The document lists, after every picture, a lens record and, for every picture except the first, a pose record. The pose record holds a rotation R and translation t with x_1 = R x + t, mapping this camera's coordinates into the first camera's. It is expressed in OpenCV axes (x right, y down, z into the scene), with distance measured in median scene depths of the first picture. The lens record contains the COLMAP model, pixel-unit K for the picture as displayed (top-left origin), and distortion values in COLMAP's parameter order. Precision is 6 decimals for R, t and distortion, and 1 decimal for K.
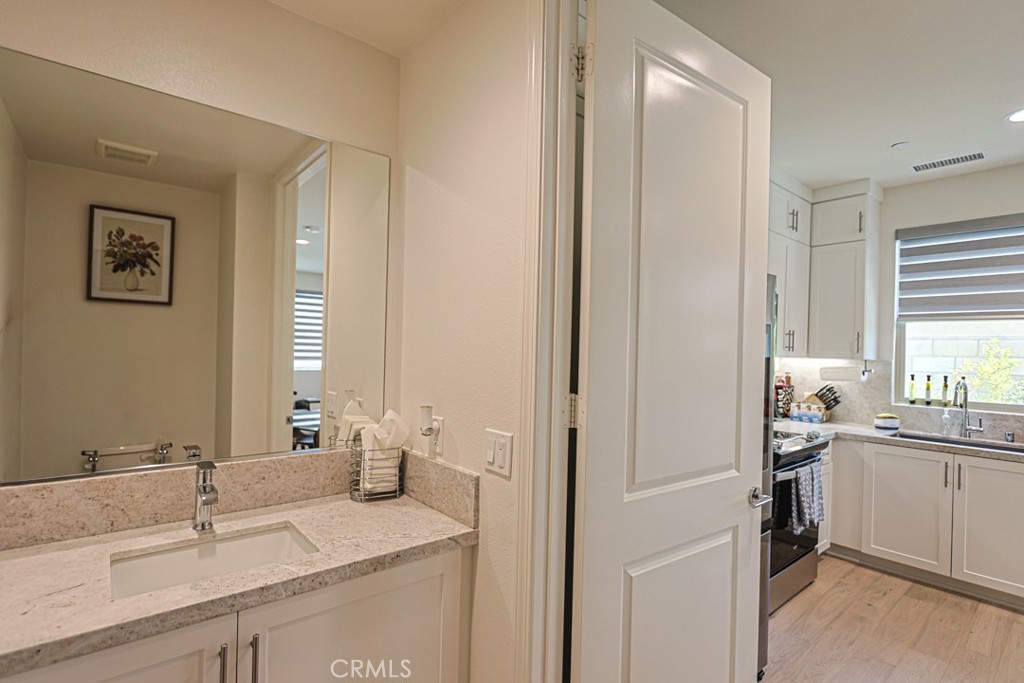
lens RADIAL K [[509.8, 0, 505.3], [0, 509.8, 344.1], [0, 0, 1]] dist [-0.001760, 0.000720]
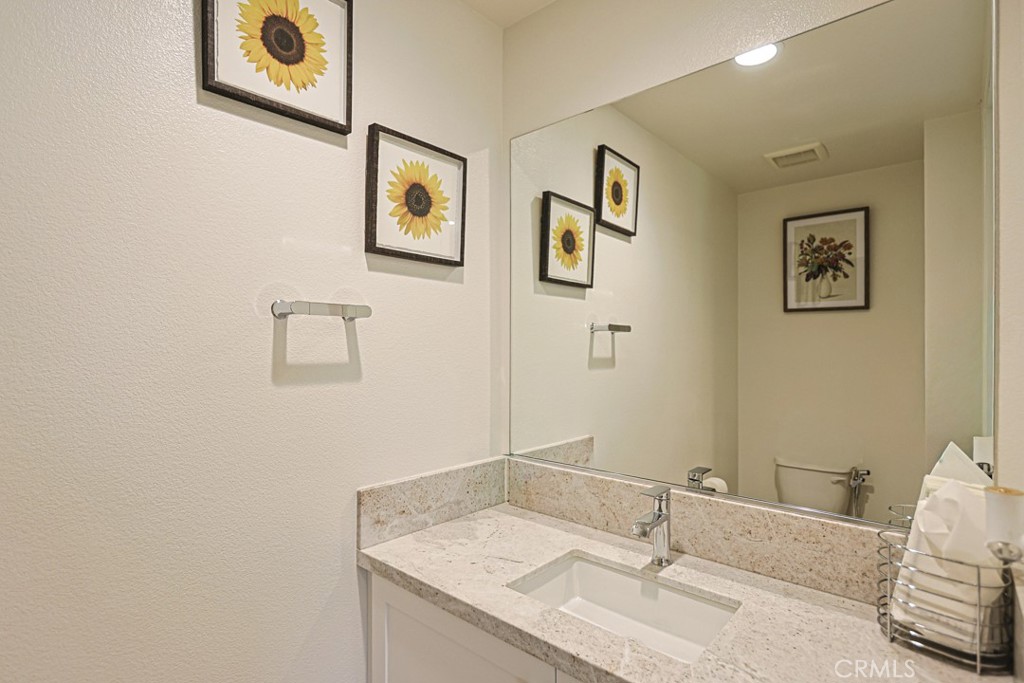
lens RADIAL K [[509.8, 0, 505.7], [0, 509.8, 348.6], [0, 0, 1]] dist [-0.001760, 0.000720]
pose [[0.140849, -0.025474, -0.989703, 0.113522], [0.007948, 0.999666, -0.024599, 0.007159], [0.989999, -0.004401, 0.141005, 0.293762]]
